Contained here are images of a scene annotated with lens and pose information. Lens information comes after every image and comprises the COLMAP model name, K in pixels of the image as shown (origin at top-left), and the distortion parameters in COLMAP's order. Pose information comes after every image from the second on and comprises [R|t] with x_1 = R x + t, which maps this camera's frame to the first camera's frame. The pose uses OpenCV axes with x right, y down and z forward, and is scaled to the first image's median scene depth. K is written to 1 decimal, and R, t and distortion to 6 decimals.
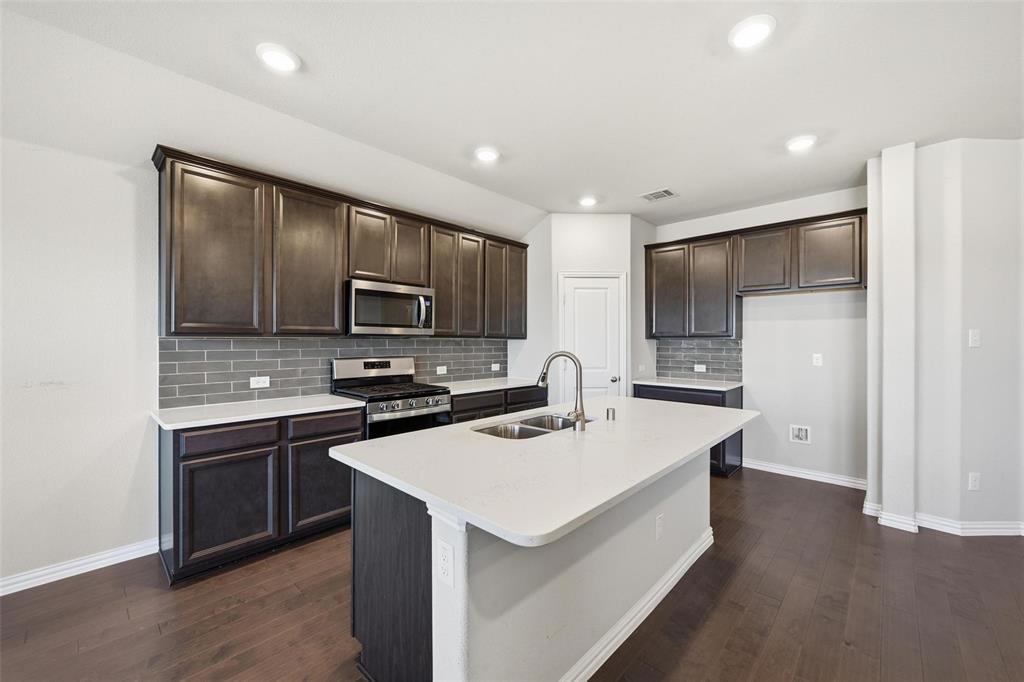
lens RADIAL K [[407.2, 0, 512.0], [0, 407.2, 341.0], [0, 0, 1]] dist [0.000360, 0.000021]
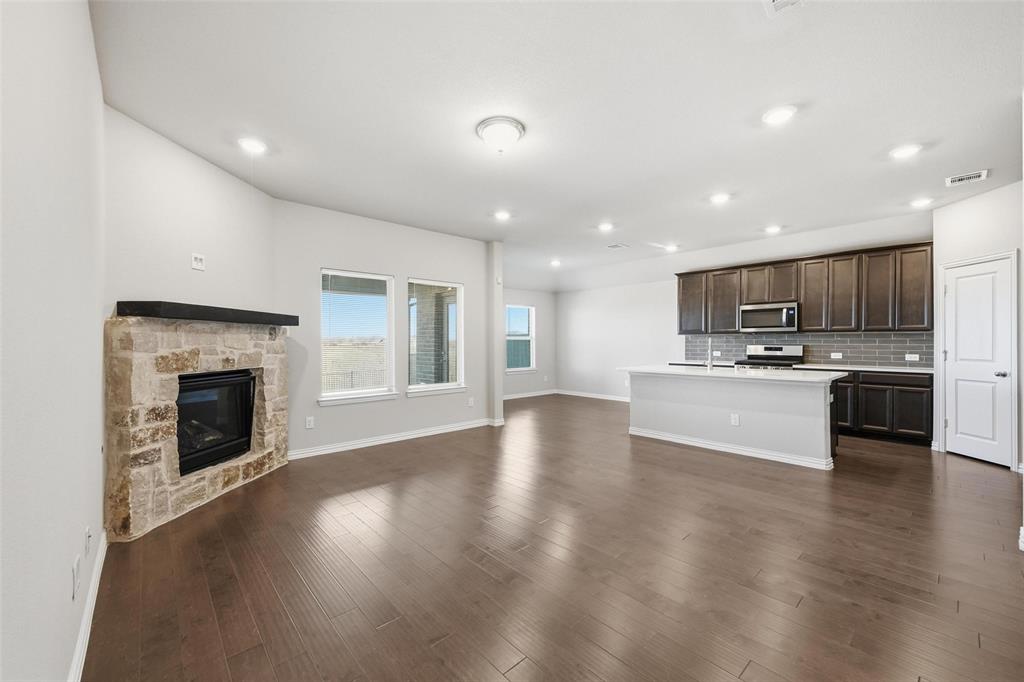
lens RADIAL K [[407.2, 0, 512.0], [0, 407.2, 341.0], [0, 0, 1]] dist [0.000360, 0.000021]
pose [[-0.084447, 0.001893, -0.996426, 1.508776], [0.008922, 0.999960, 0.001144, 0.012080], [0.996388, -0.008794, -0.084460, 0.016964]]
